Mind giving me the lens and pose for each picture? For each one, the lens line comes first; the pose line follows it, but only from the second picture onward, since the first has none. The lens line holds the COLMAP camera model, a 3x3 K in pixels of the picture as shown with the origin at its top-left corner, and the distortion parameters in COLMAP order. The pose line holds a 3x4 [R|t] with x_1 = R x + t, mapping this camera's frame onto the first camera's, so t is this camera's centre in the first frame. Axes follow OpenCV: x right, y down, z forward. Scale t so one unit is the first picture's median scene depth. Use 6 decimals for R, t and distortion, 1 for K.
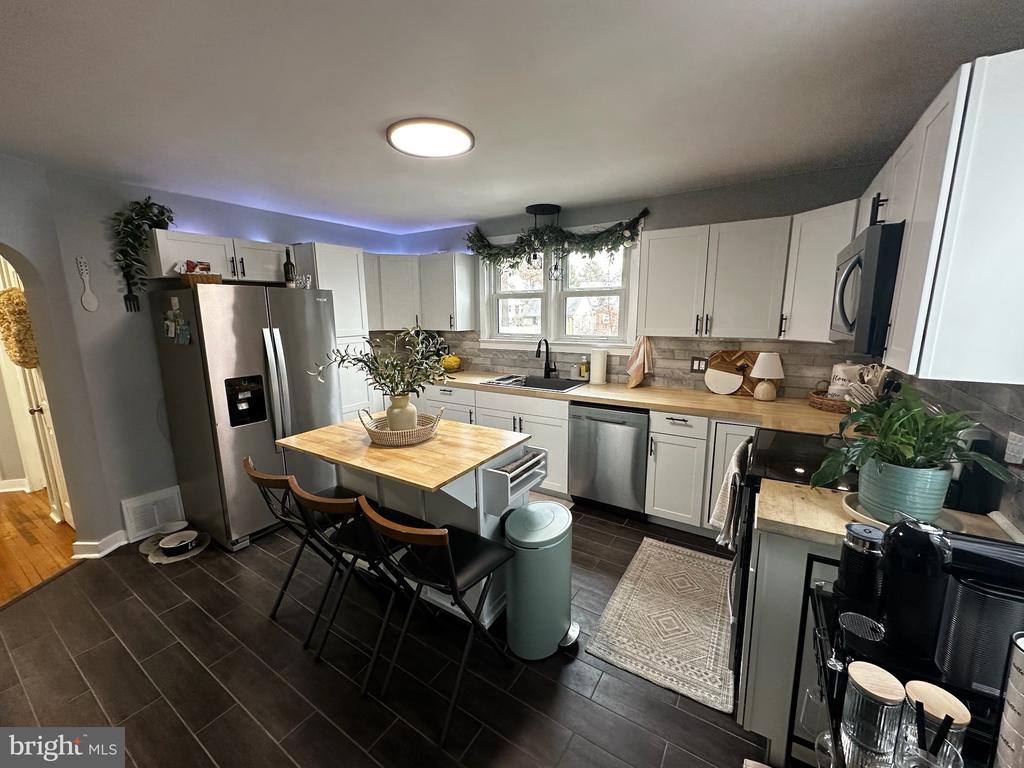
lens RADIAL K [[405.8, 0, 509.3], [0, 405.8, 384.5], [0, 0, 1]] dist [0.015040, 0.000065]
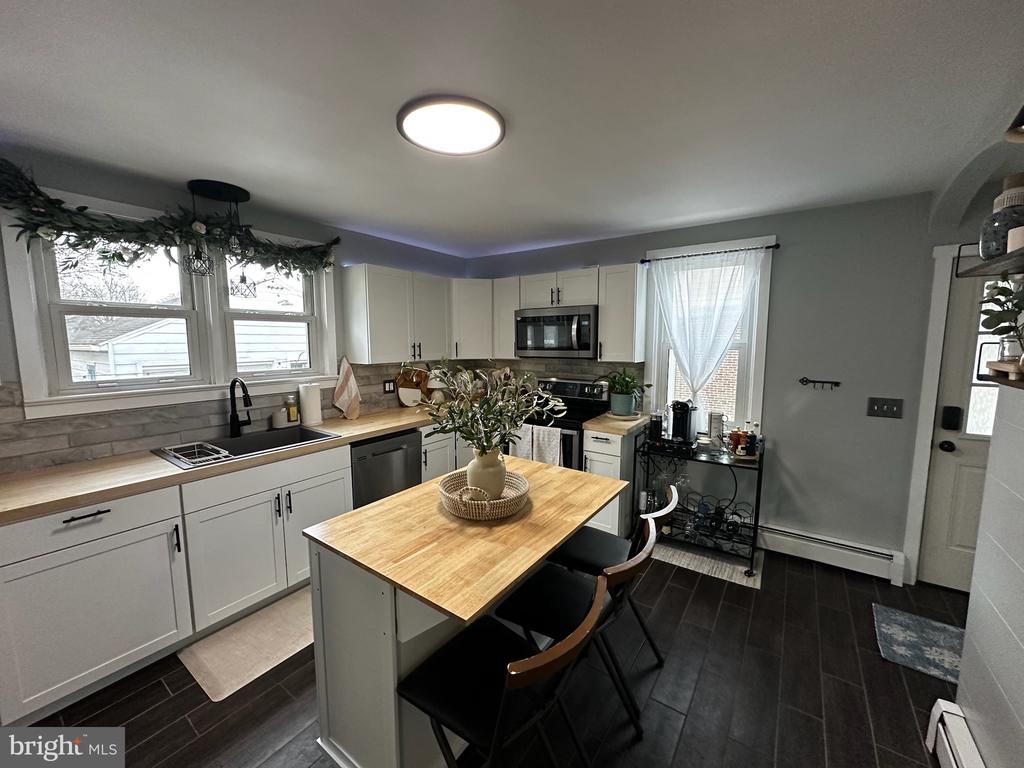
lens RADIAL K [[405.8, 0, 509.6], [0, 405.8, 382.4], [0, 0, 1]] dist [0.015040, 0.000065]
pose [[0.044991, -0.096739, 0.994292, -0.663797], [0.178700, 0.980026, 0.087265, -0.098998], [-0.982874, 0.173754, 0.061380, 0.590296]]
